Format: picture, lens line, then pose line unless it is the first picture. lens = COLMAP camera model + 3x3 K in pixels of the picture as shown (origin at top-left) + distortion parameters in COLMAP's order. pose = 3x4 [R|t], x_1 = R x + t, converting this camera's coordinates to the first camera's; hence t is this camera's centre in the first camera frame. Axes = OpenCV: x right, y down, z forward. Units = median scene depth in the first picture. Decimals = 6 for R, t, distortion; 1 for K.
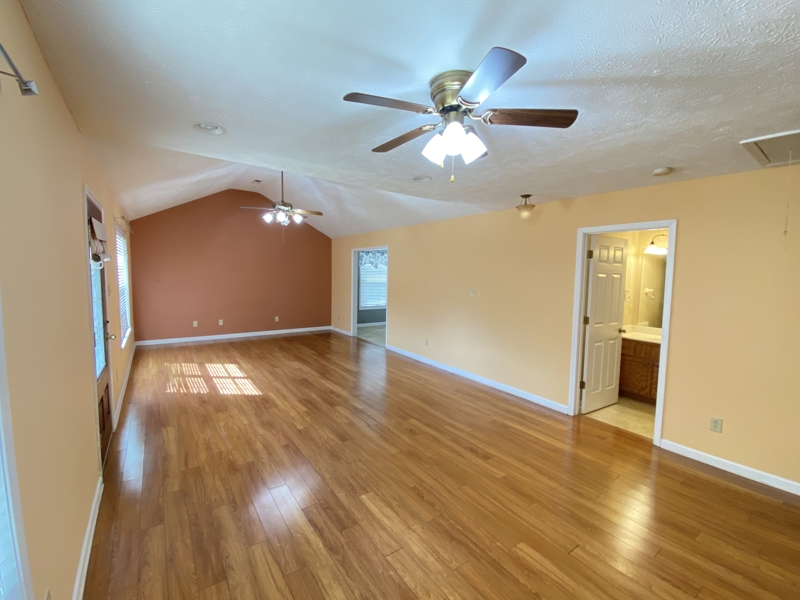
lens RADIAL K [[342.3, 0, 396.5], [0, 342.3, 299.2], [0, 0, 1]] dist [0.035568, -0.029396]
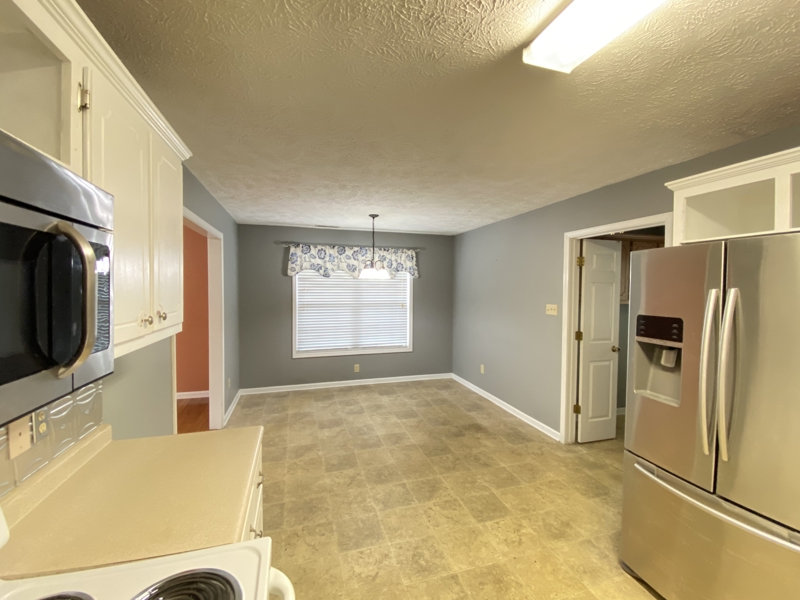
lens RADIAL K [[342.3, 0, 396.5], [0, 342.3, 299.2], [0, 0, 1]] dist [0.035568, -0.029396]
pose [[0.950186, 0.002458, -0.311675, 0.459558], [-0.017243, 0.998852, -0.044690, -0.080143], [0.311207, 0.047838, 0.949137, 1.192408]]
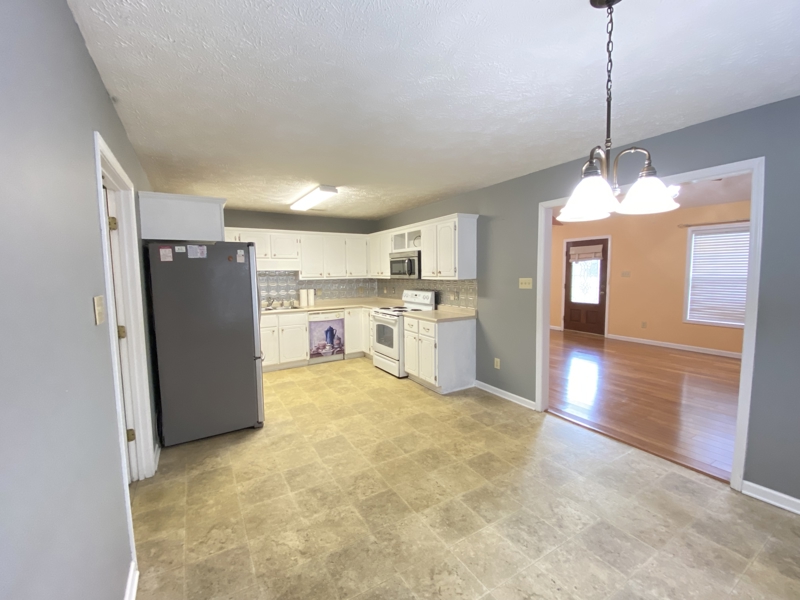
lens RADIAL K [[342.3, 0, 396.5], [0, 342.3, 299.2], [0, 0, 1]] dist [0.035568, -0.029396]
pose [[-0.997263, -0.004944, 0.073776, 0.253030], [0.006994, 0.986982, 0.160681, -0.157585], [-0.073610, 0.160757, -0.984245, 2.377337]]
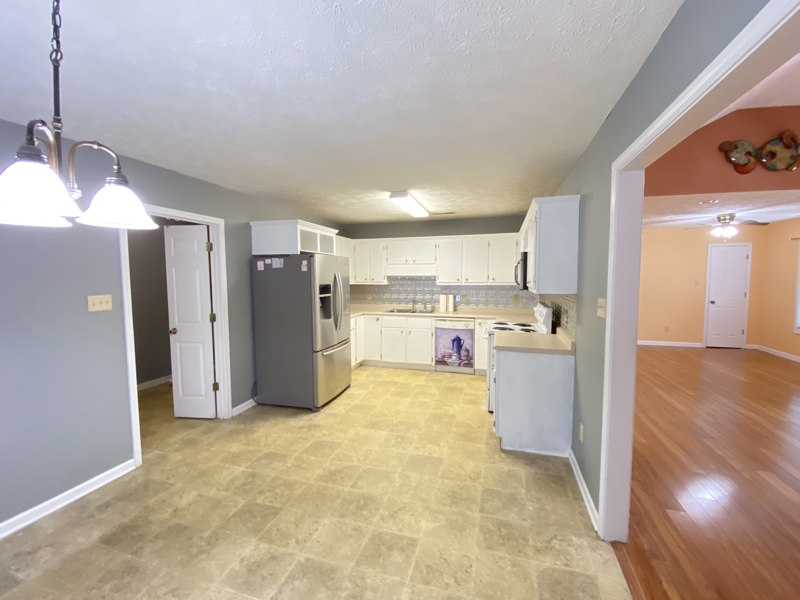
lens RADIAL K [[342.3, 0, 396.5], [0, 342.3, 299.2], [0, 0, 1]] dist [0.035568, -0.029396]
pose [[-0.622947, -0.069224, 0.779195, -0.183555], [0.057068, 0.989401, 0.133524, -0.151837], [-0.780179, 0.127646, -0.612394, 2.047755]]
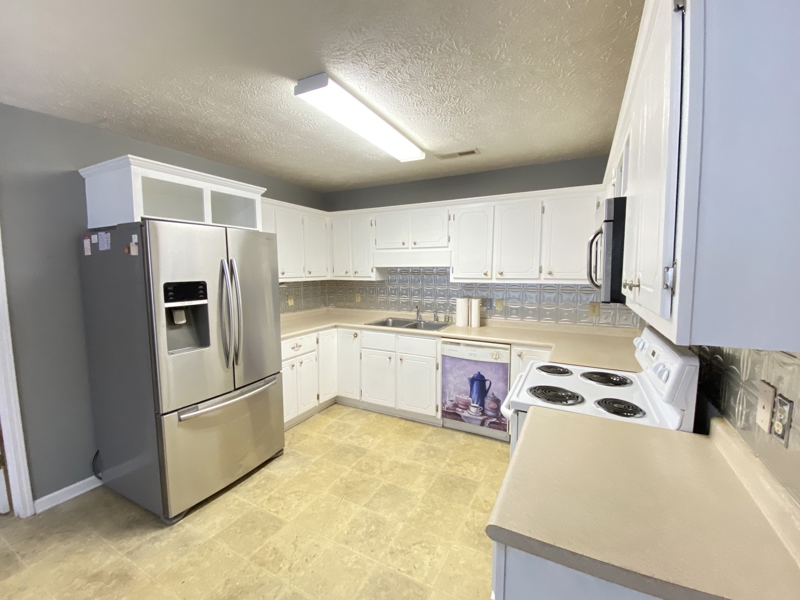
lens RADIAL K [[342.3, 0, 396.5], [0, 342.3, 299.2], [0, 0, 1]] dist [0.035568, -0.029396]
pose [[-0.456831, -0.095913, 0.884368, 0.085897], [0.067019, 0.987634, 0.141732, -0.106408], [-0.887025, 0.124017, -0.444753, 1.609124]]
